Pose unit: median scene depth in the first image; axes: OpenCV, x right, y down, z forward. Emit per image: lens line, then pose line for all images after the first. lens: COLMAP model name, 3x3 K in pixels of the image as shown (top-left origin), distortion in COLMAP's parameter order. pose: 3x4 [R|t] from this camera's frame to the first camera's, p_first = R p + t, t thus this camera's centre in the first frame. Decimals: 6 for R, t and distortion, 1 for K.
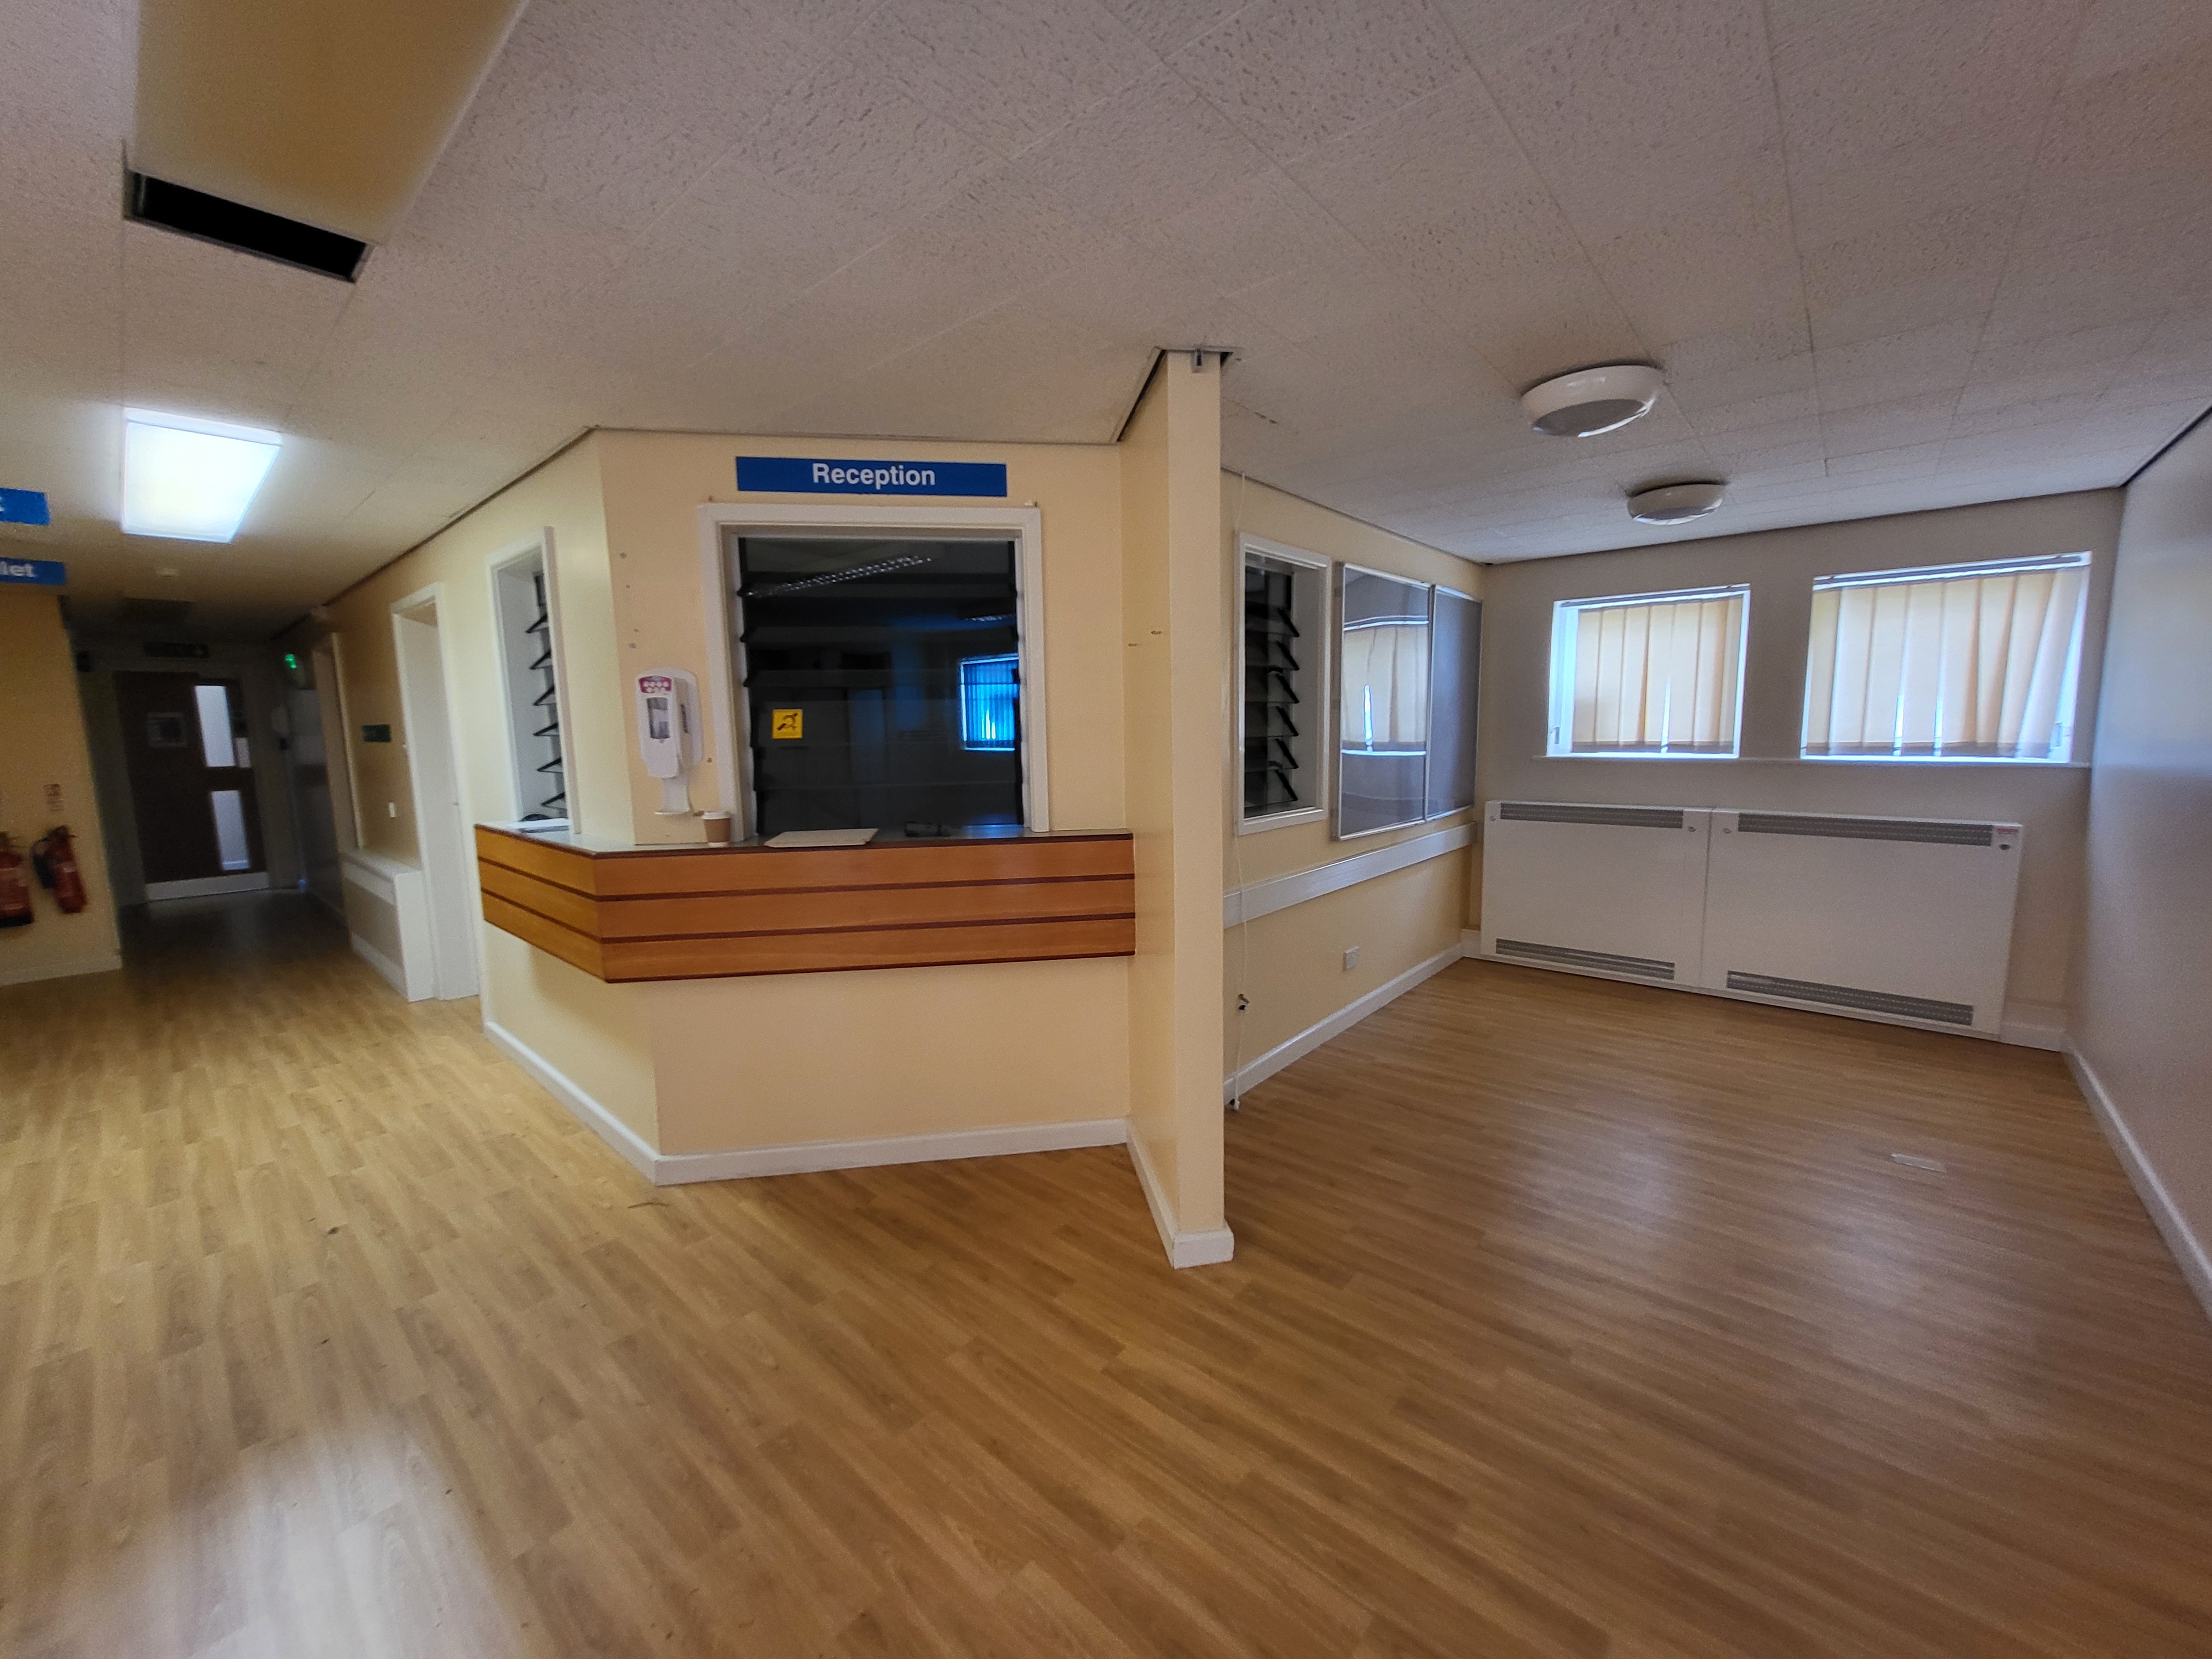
lens RADIAL K [[865.9, 0, 1103.8], [0, 865.9, 837.0], [0, 0, 1]] dist [0.001931, -0.001851]
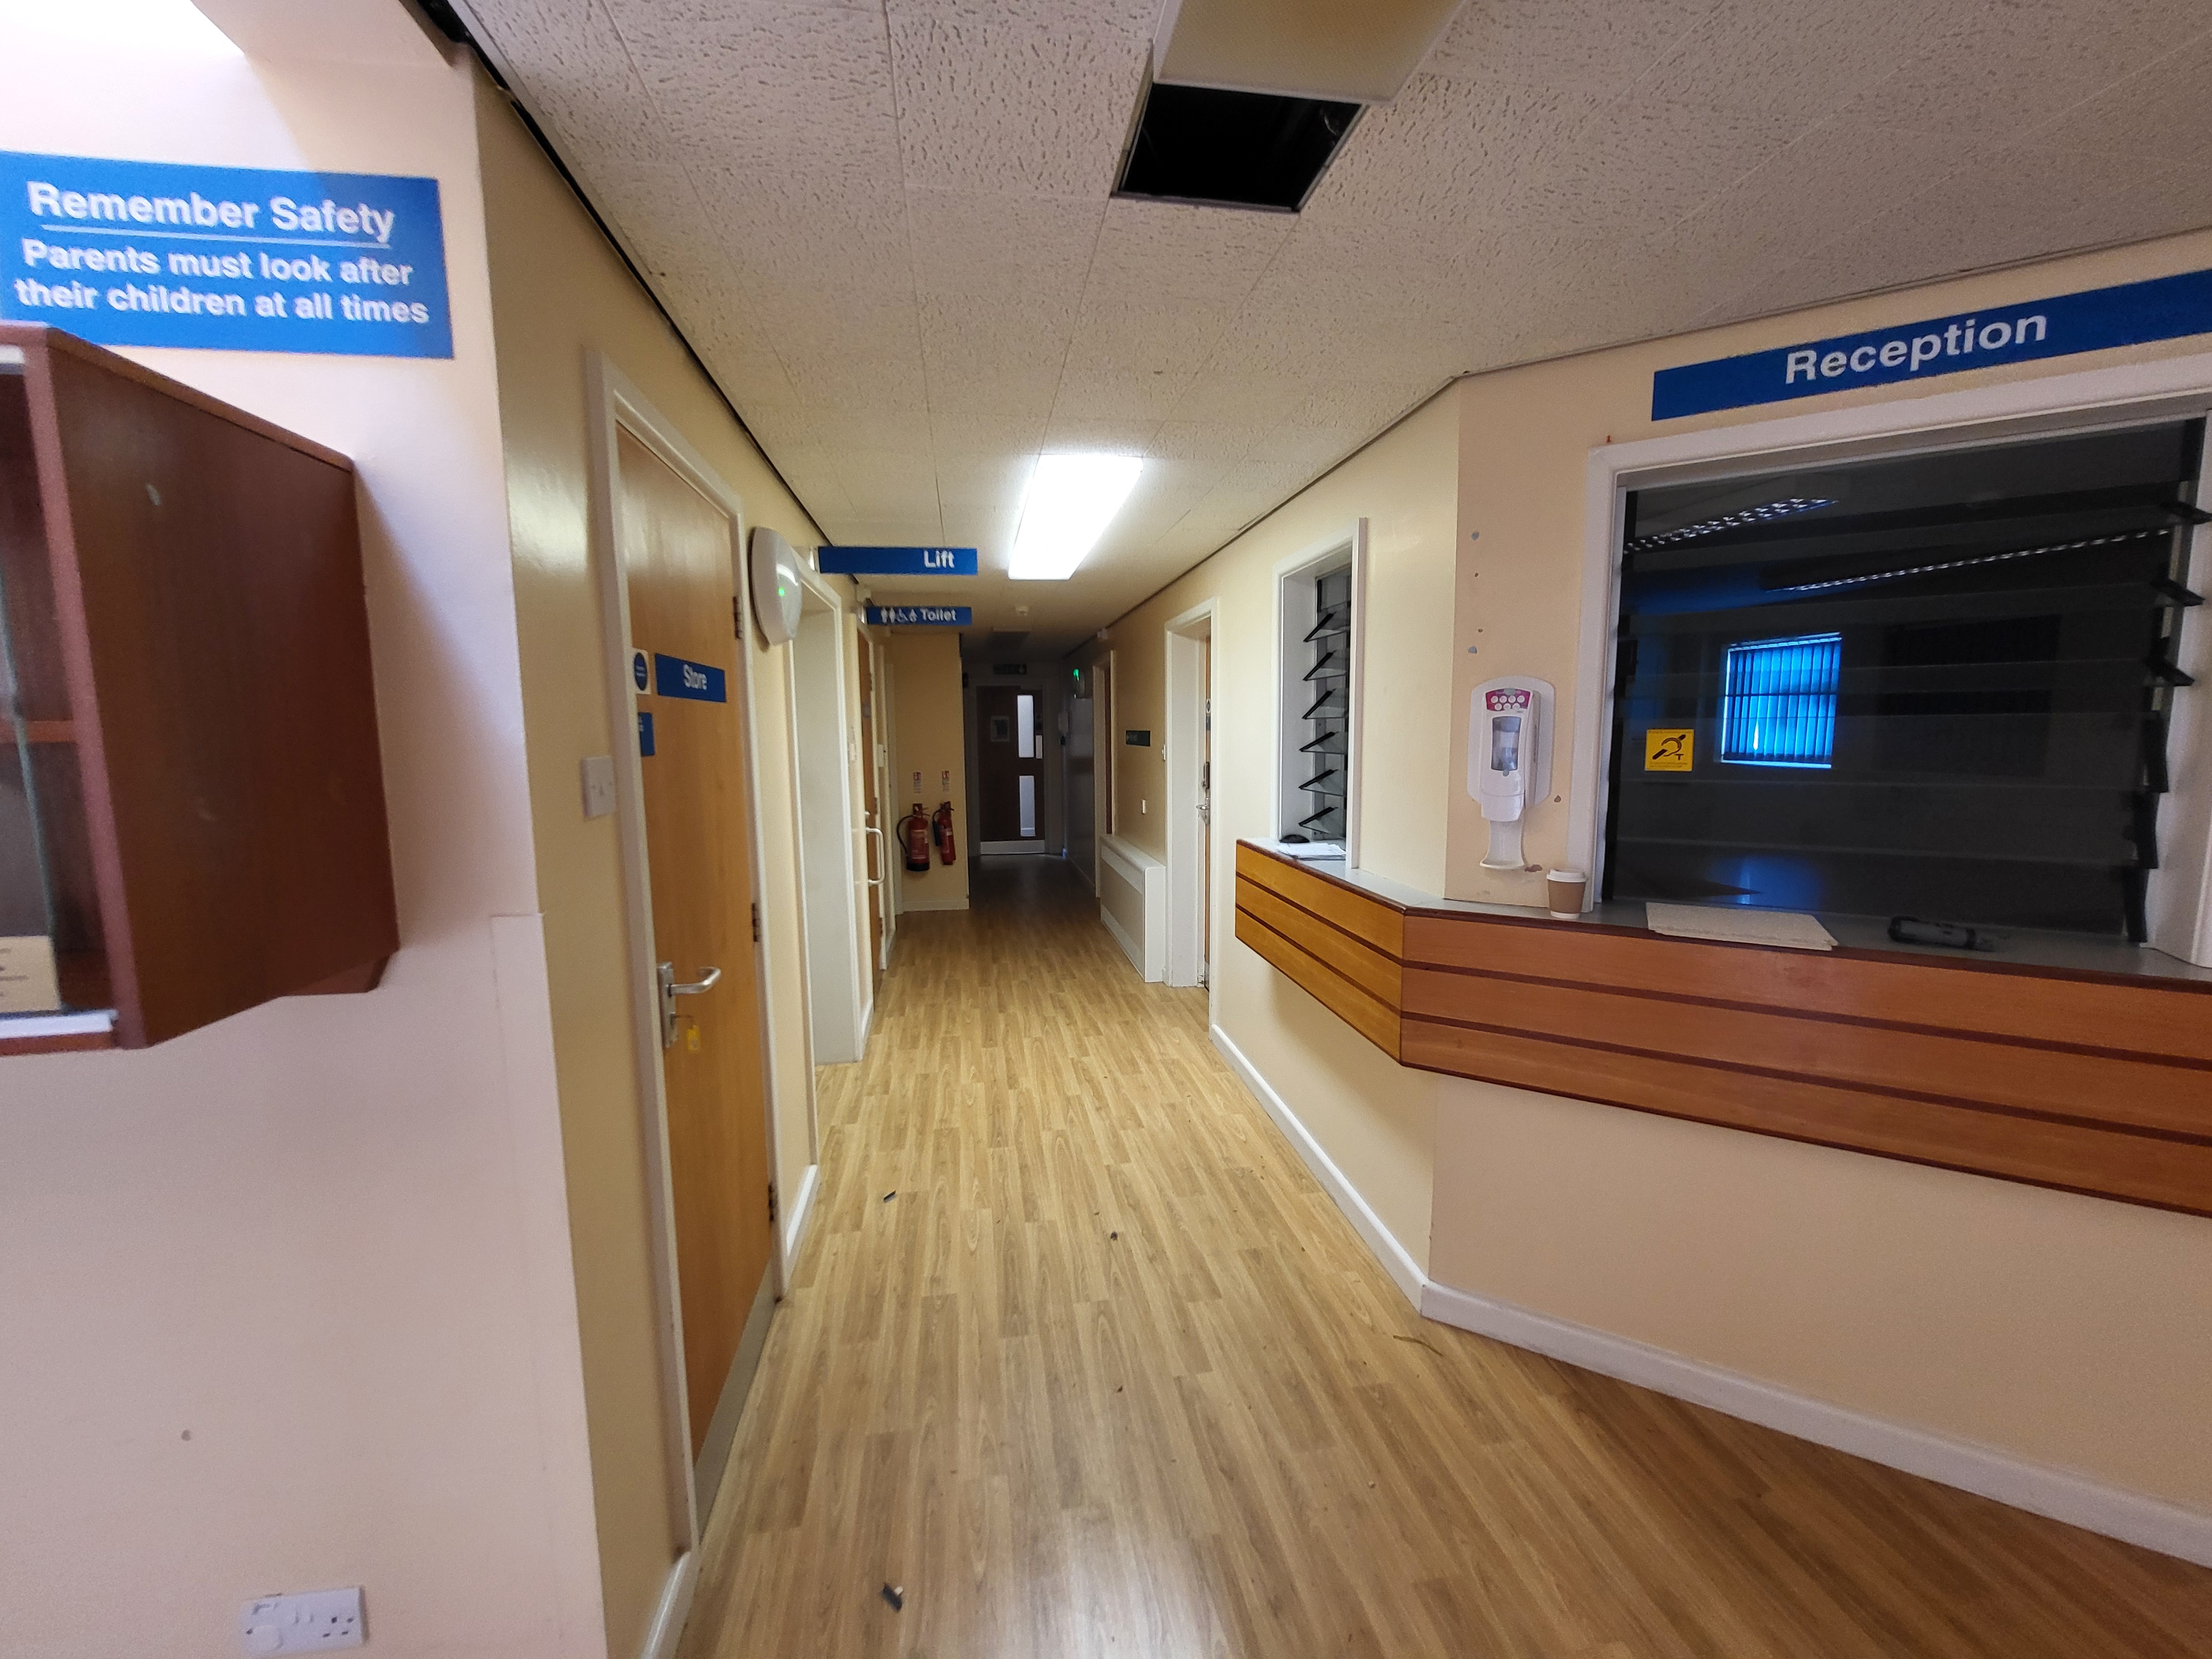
lens RADIAL K [[865.9, 0, 1097.8], [0, 865.9, 837.8], [0, 0, 1]] dist [0.001931, -0.001851]
pose [[0.768469, 0.087449, -0.633883, -0.276332], [-0.083623, 0.995847, 0.036007, -0.047813], [0.634399, 0.025337, 0.772590, 0.170766]]
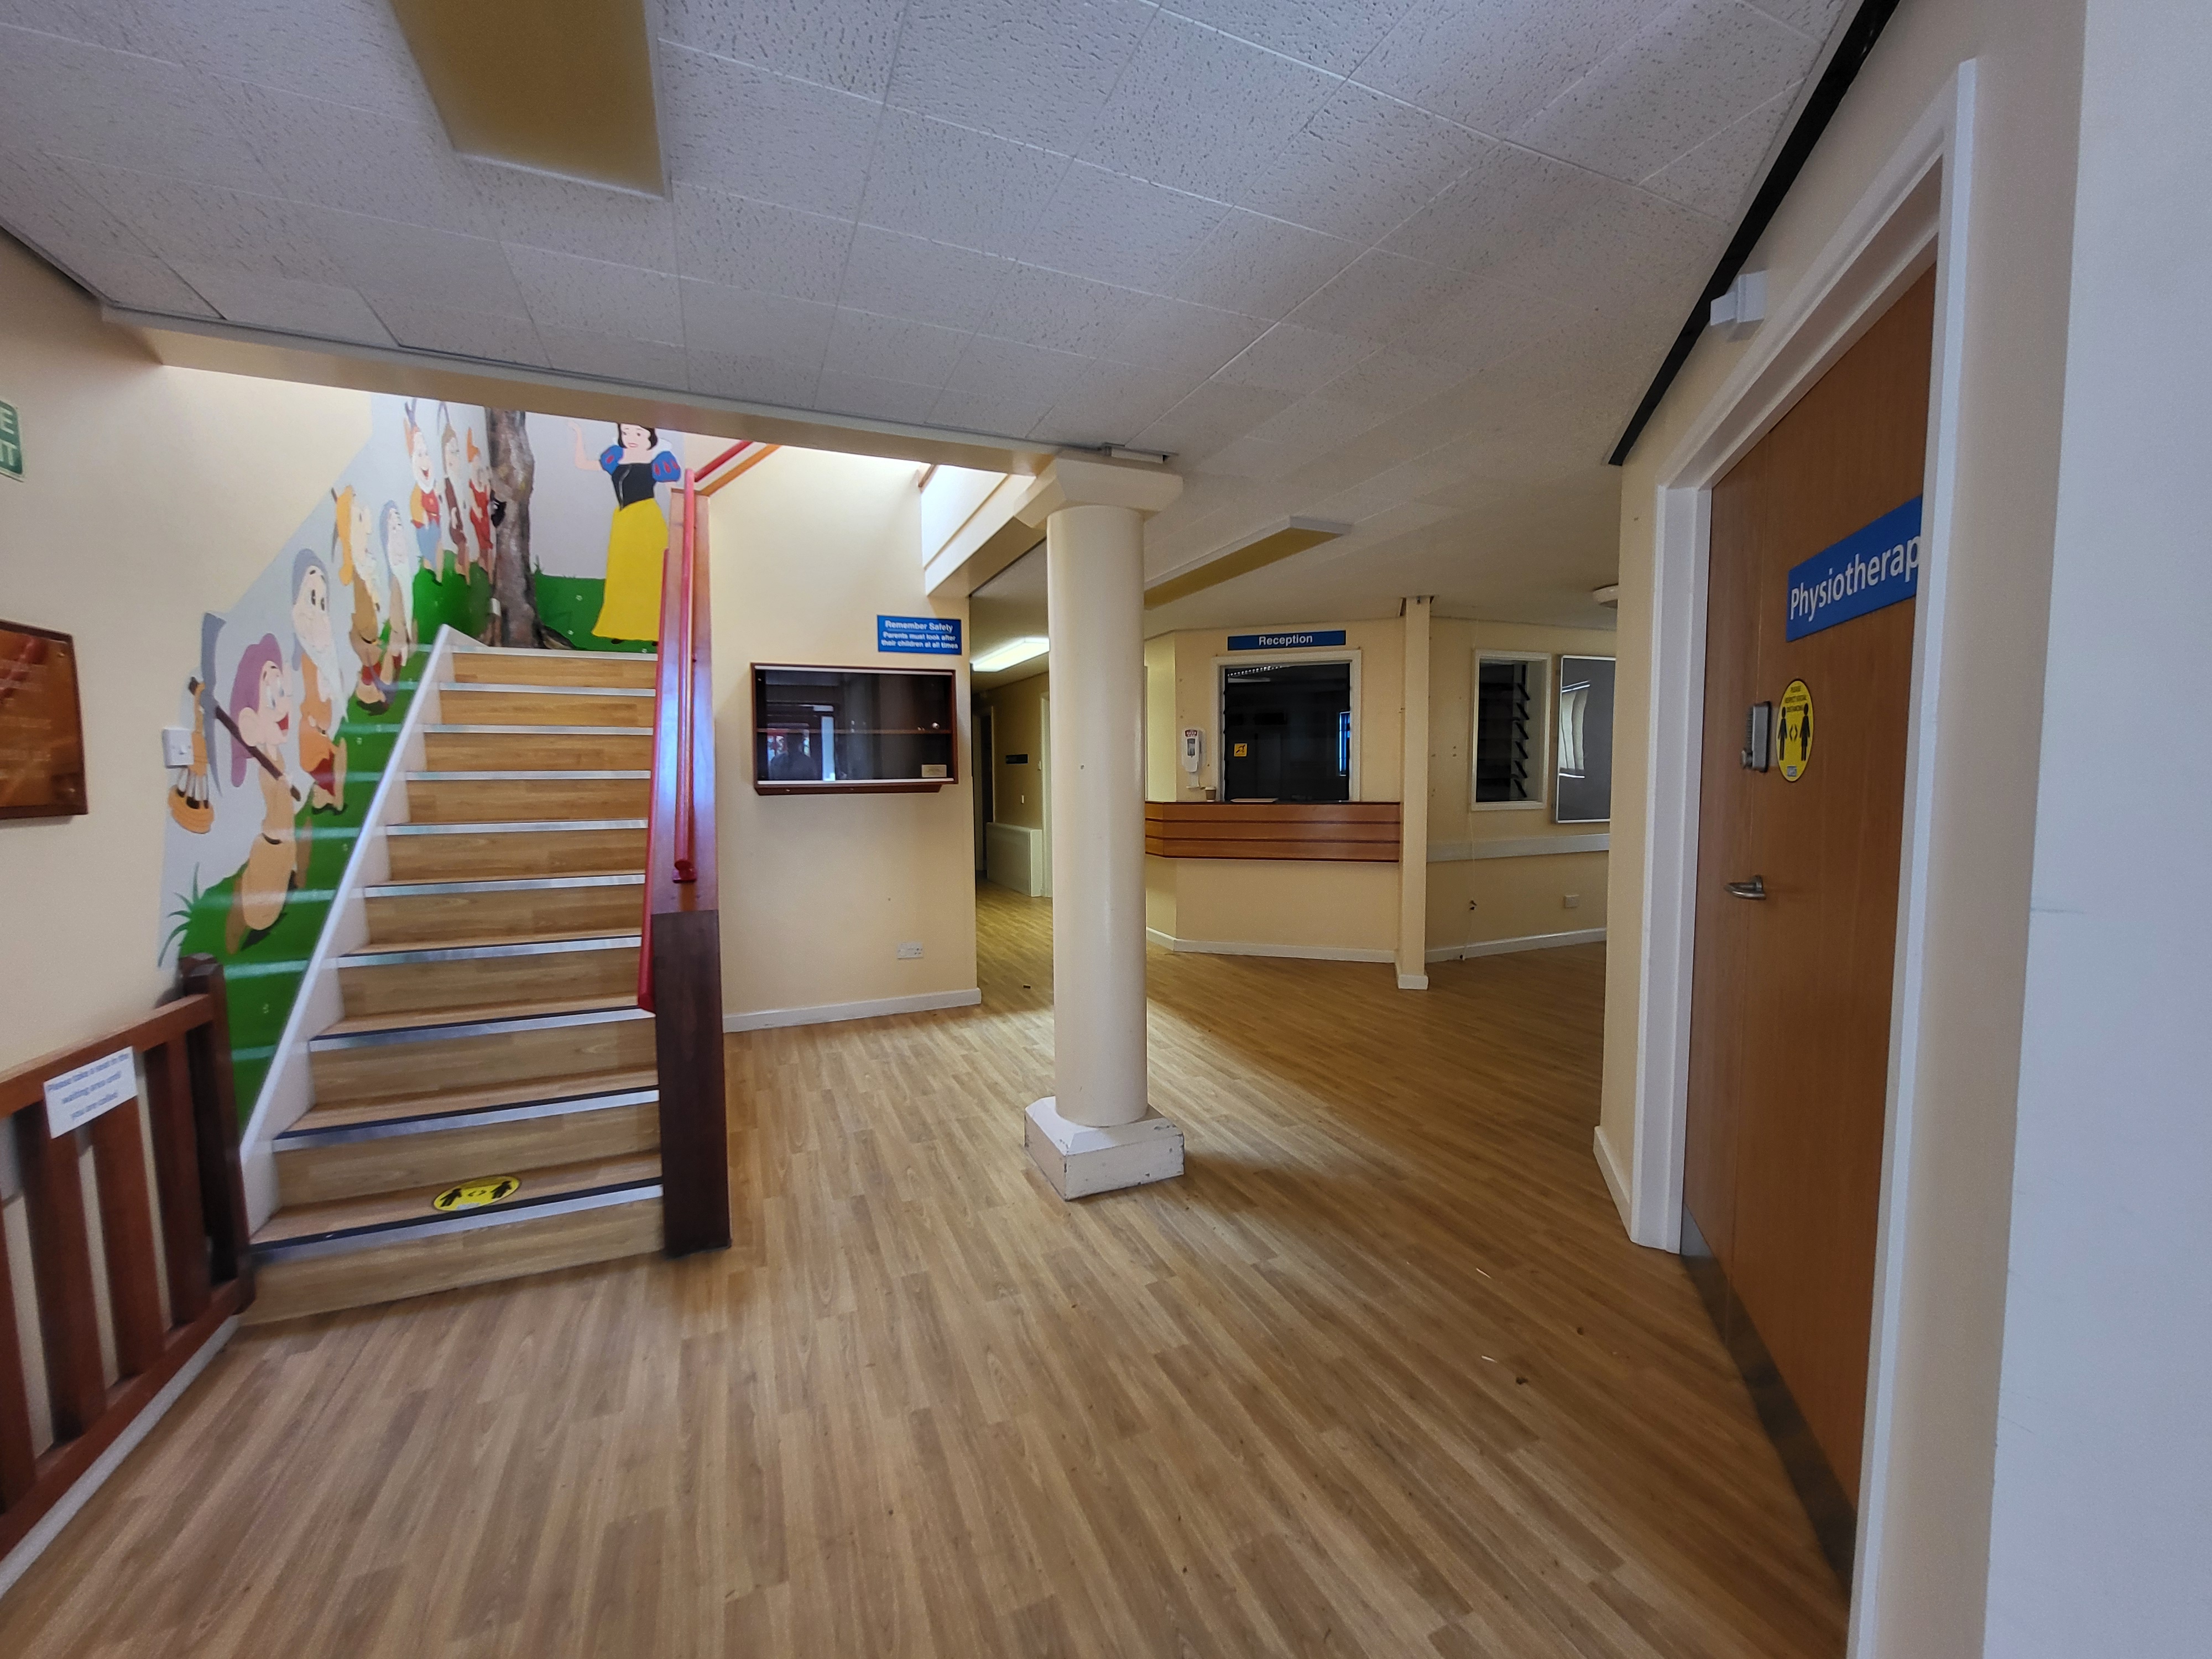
lens RADIAL K [[865.9, 0, 1109.3], [0, 865.9, 832.1], [0, 0, 1]] dist [0.001931, -0.001851]
pose [[0.905155, 0.038122, -0.423369, 0.282663], [-0.060657, 0.997362, -0.039875, 0.192318], [0.420732, 0.061773, 0.905079, -1.158576]]
